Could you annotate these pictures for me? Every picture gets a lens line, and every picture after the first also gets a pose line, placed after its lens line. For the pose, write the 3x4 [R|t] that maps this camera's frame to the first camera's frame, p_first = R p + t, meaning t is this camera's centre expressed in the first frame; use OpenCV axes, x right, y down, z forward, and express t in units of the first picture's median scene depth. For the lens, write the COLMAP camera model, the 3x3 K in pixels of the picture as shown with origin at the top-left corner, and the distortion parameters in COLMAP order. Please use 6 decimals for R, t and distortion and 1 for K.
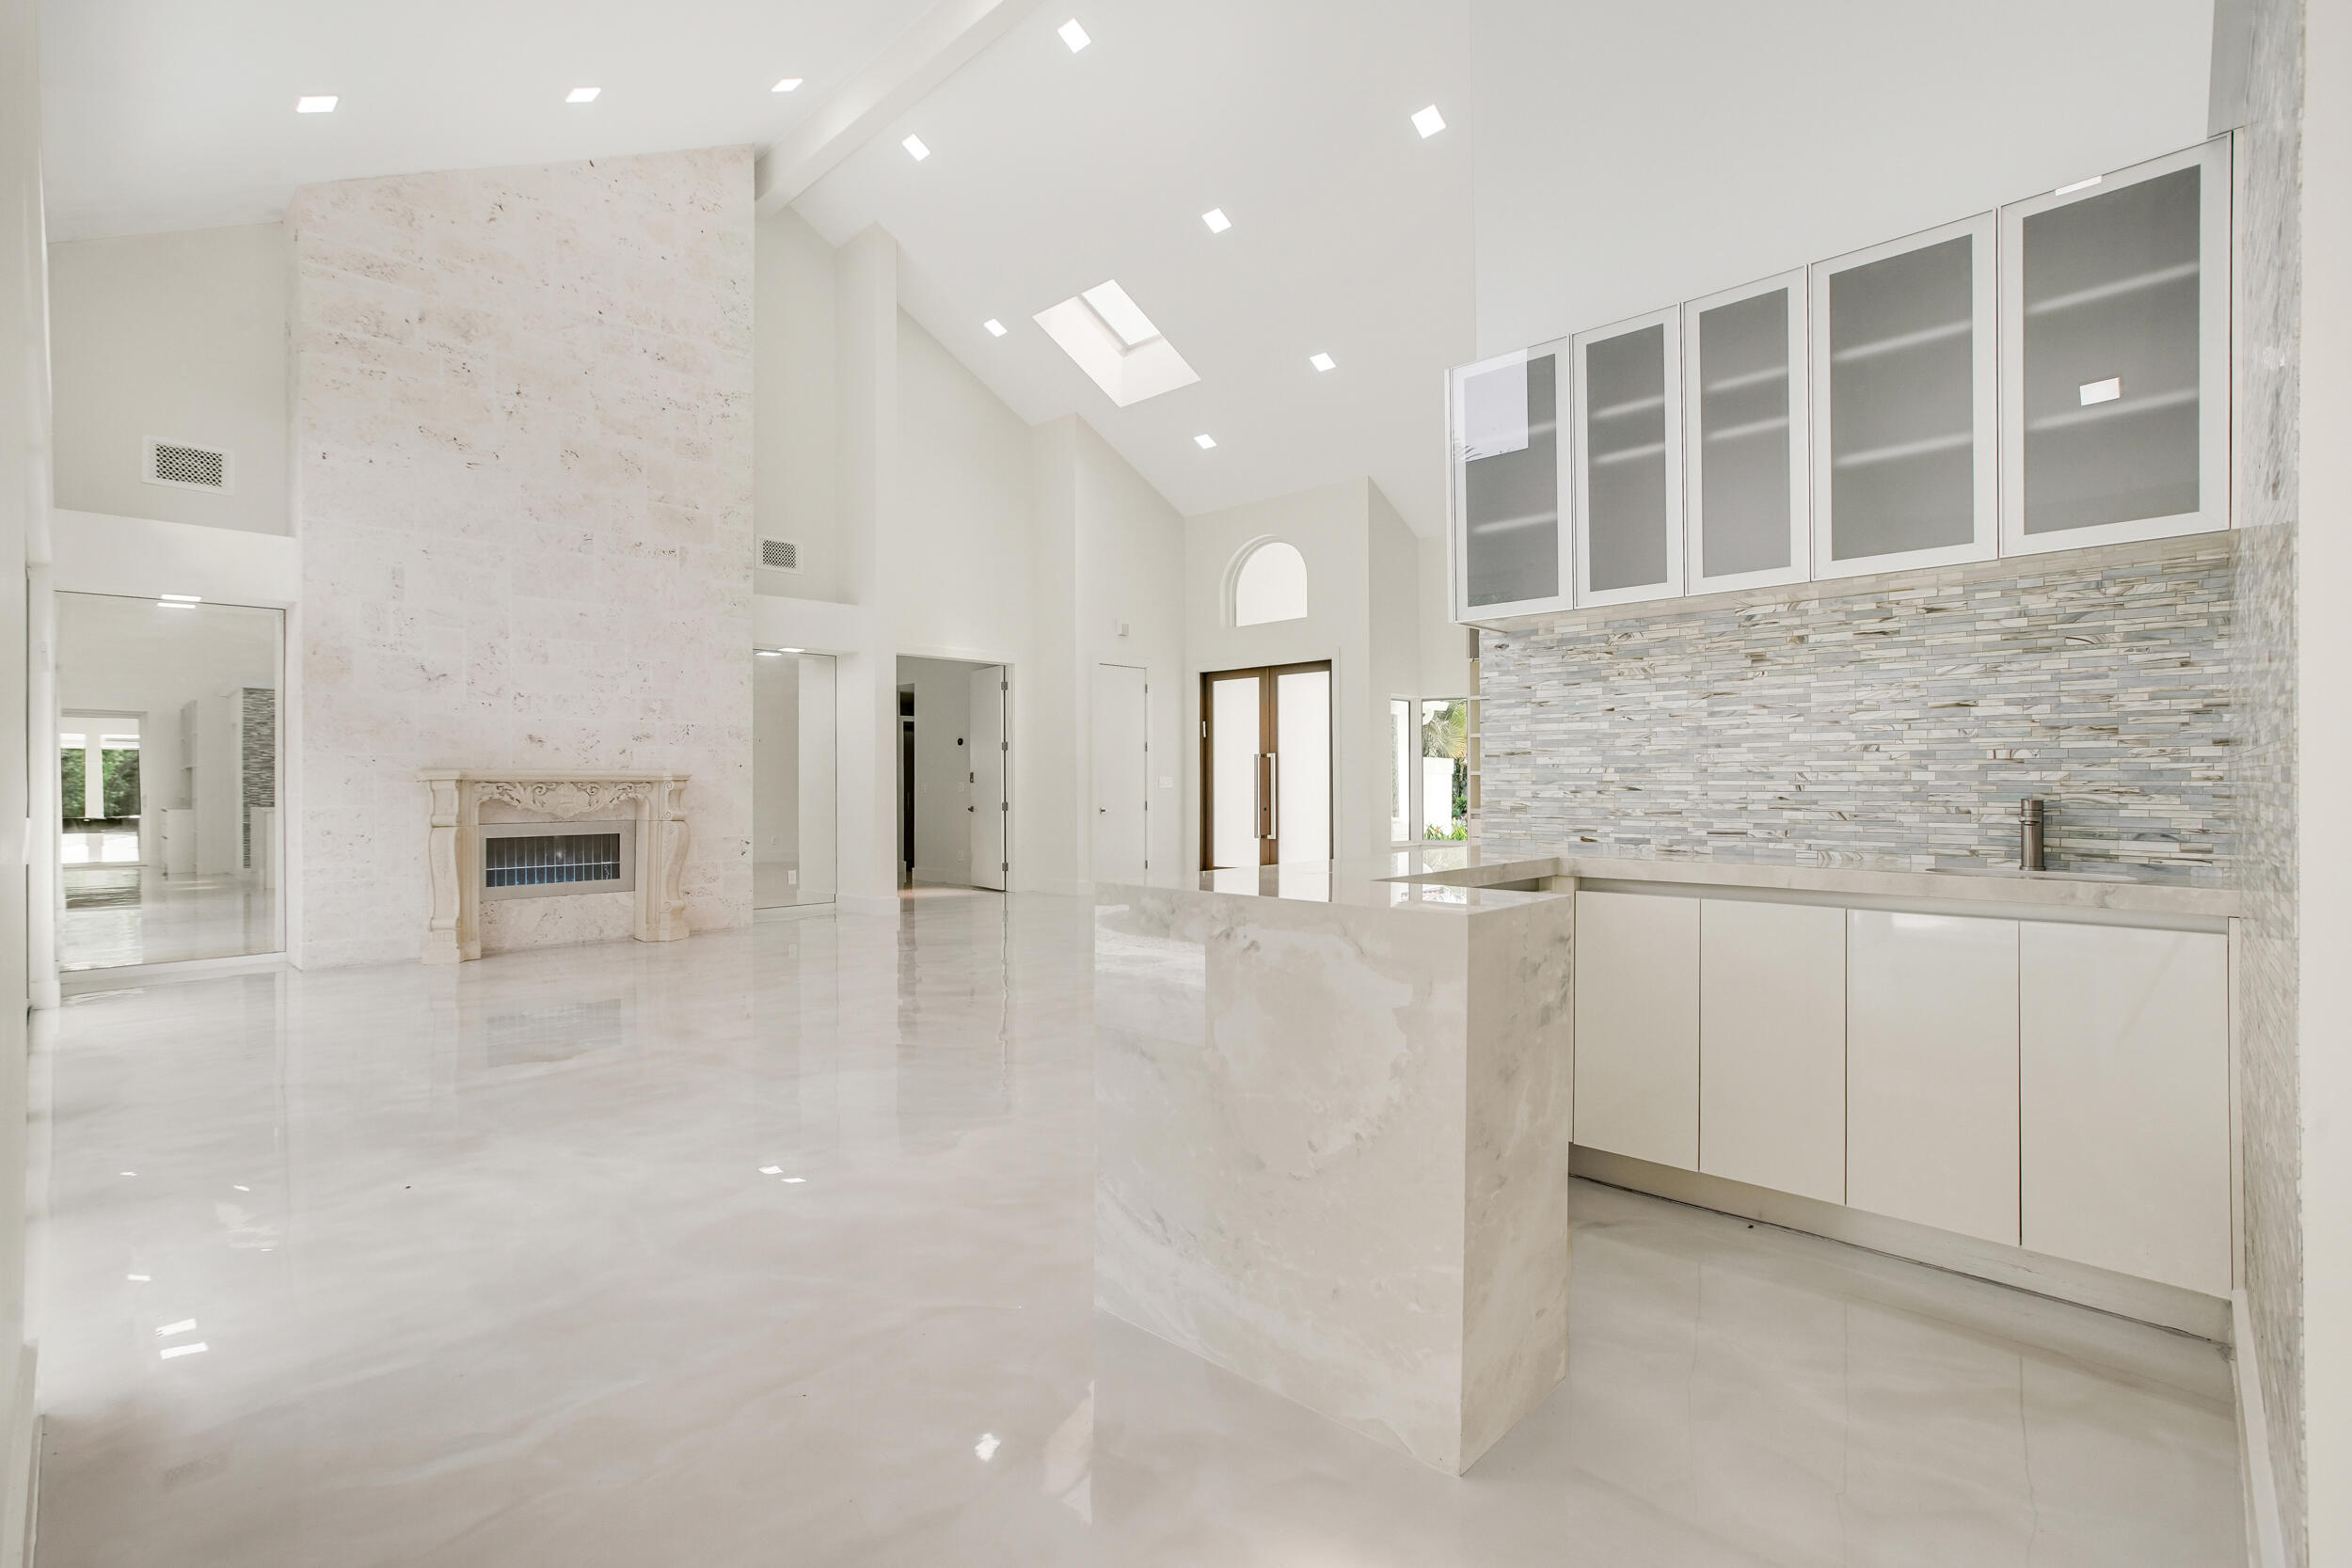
lens RADIAL K [[1054.4, 0, 1156.0], [0, 1054.4, 772.1], [0, 0, 1]] dist [-0.031879, 0.001906]
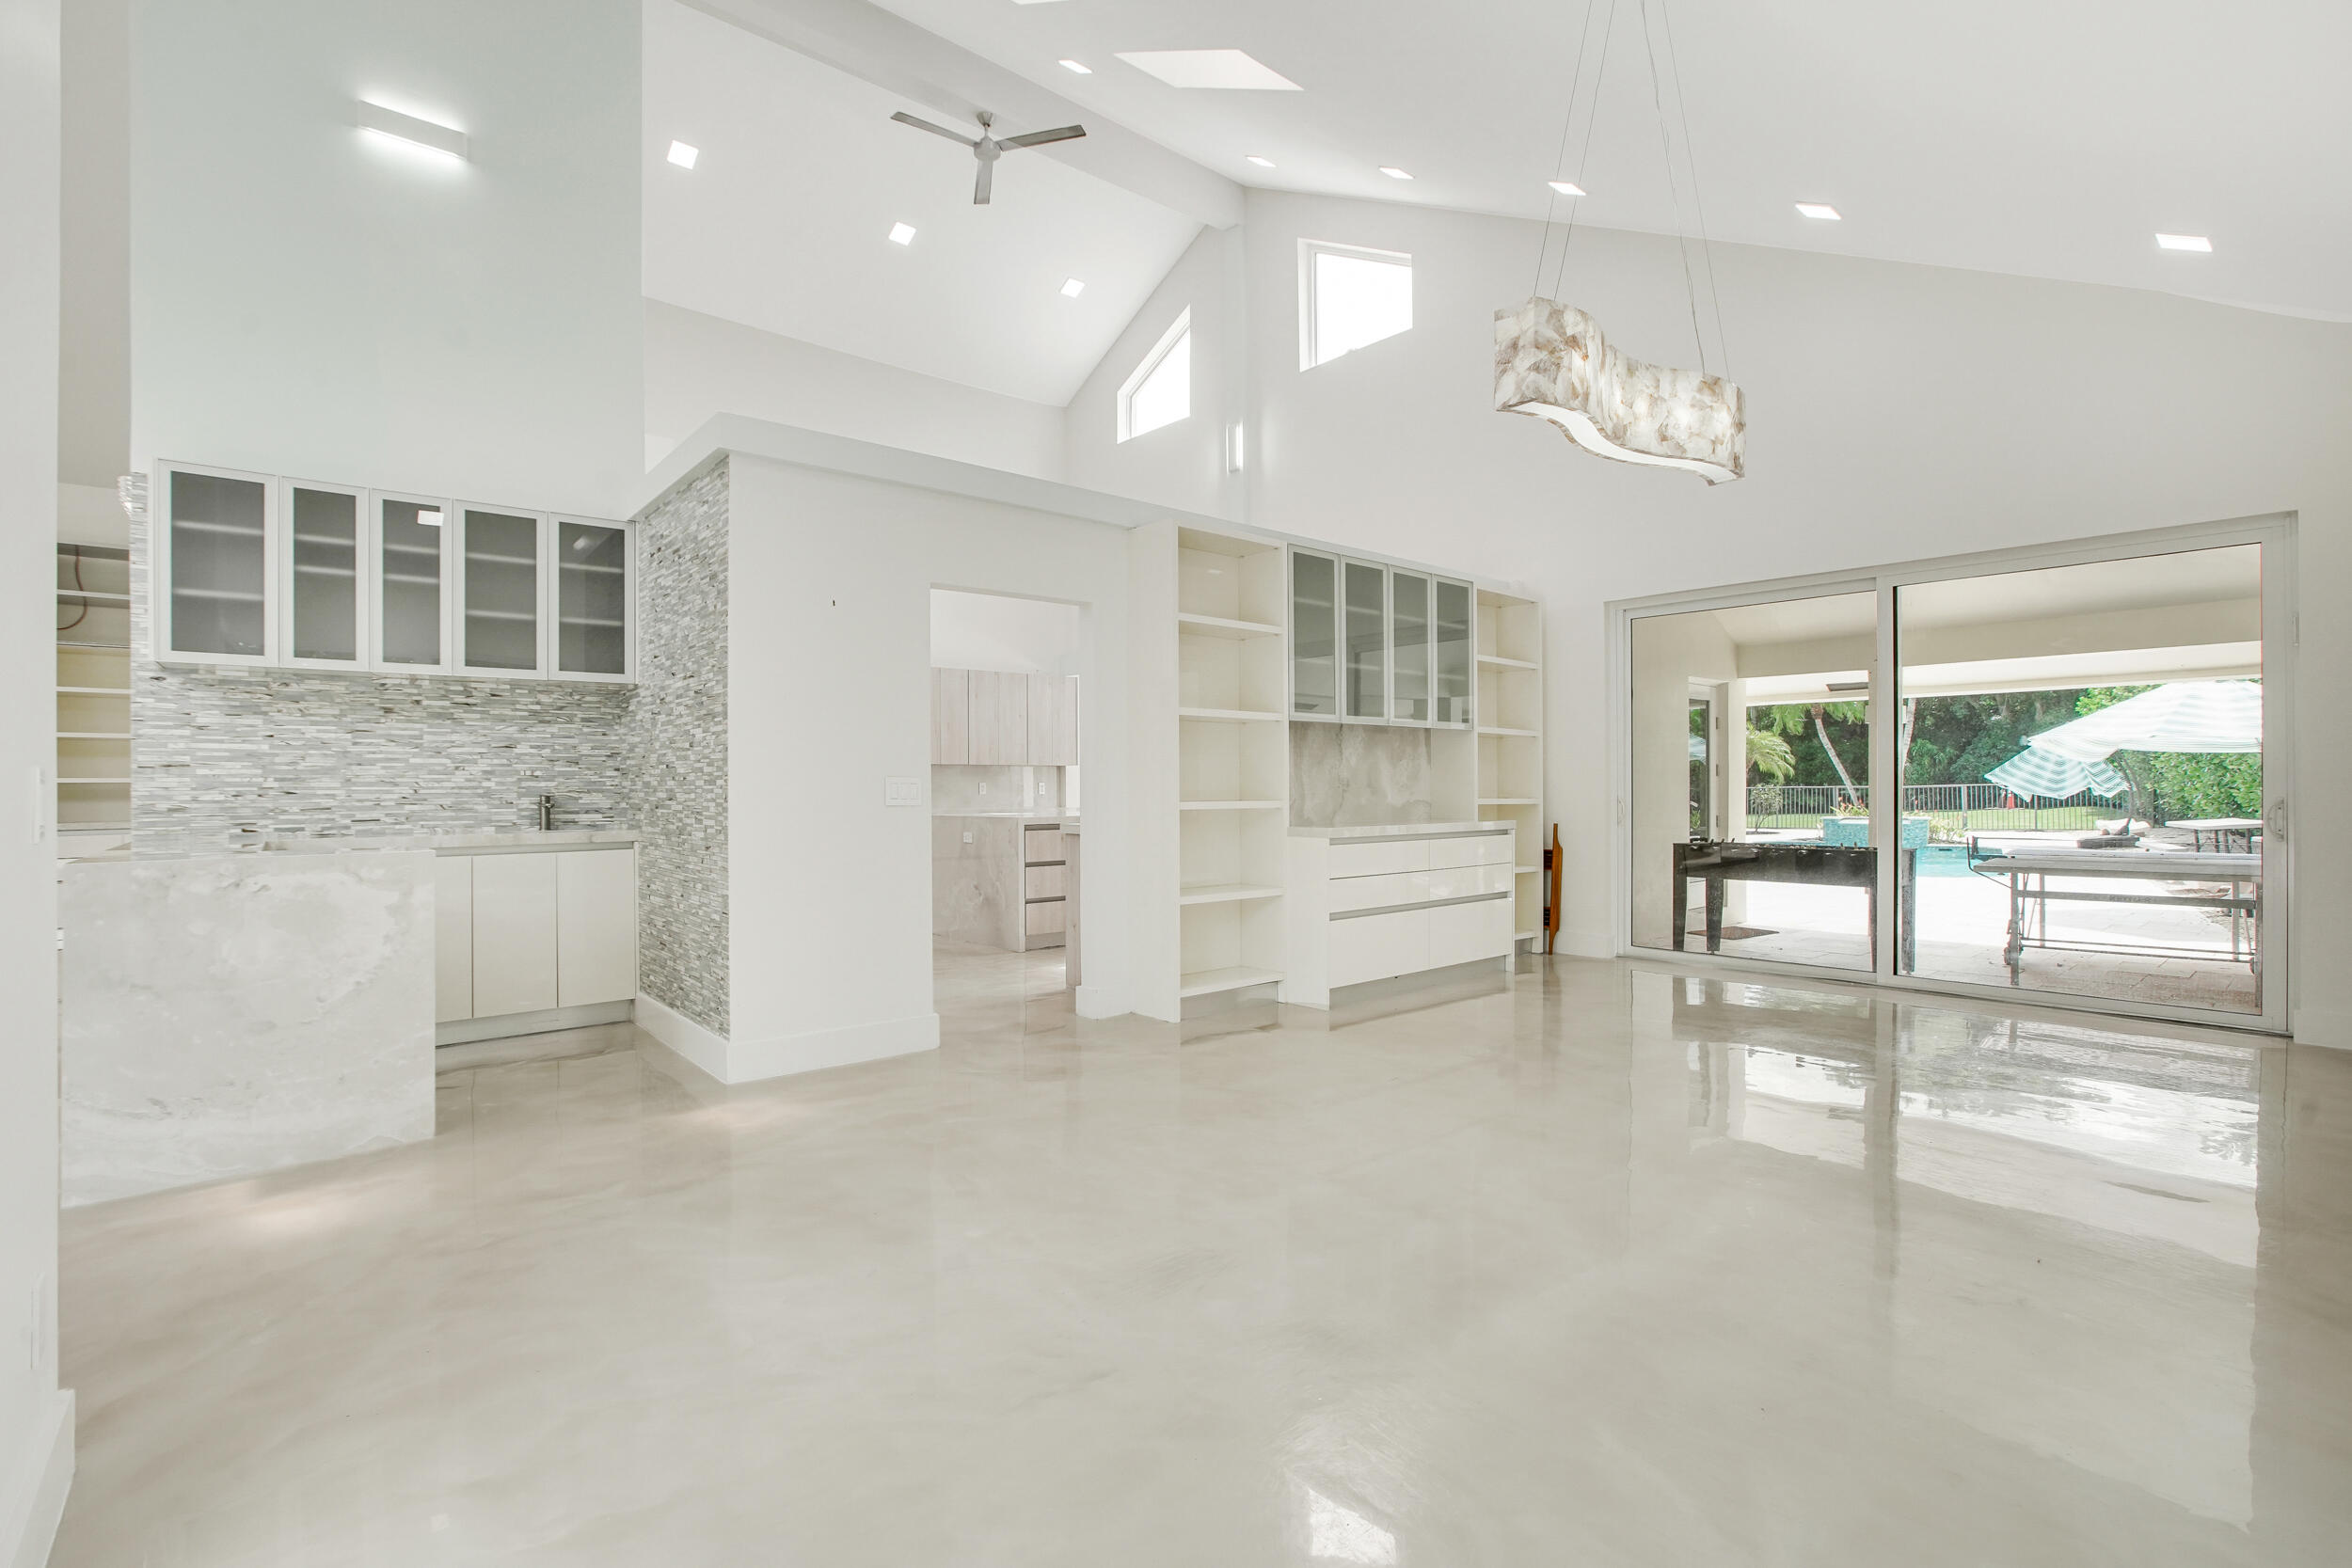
lens RADIAL K [[1054.4, 0, 1163.0], [0, 1054.4, 783.8], [0, 0, 1]] dist [-0.031879, 0.001906]
pose [[0.079739, 0.005233, 0.996802, -1.027404], [-0.000724, 0.999986, -0.005191, 0.012202], [-0.996816, -0.000308, 0.079742, -0.354981]]
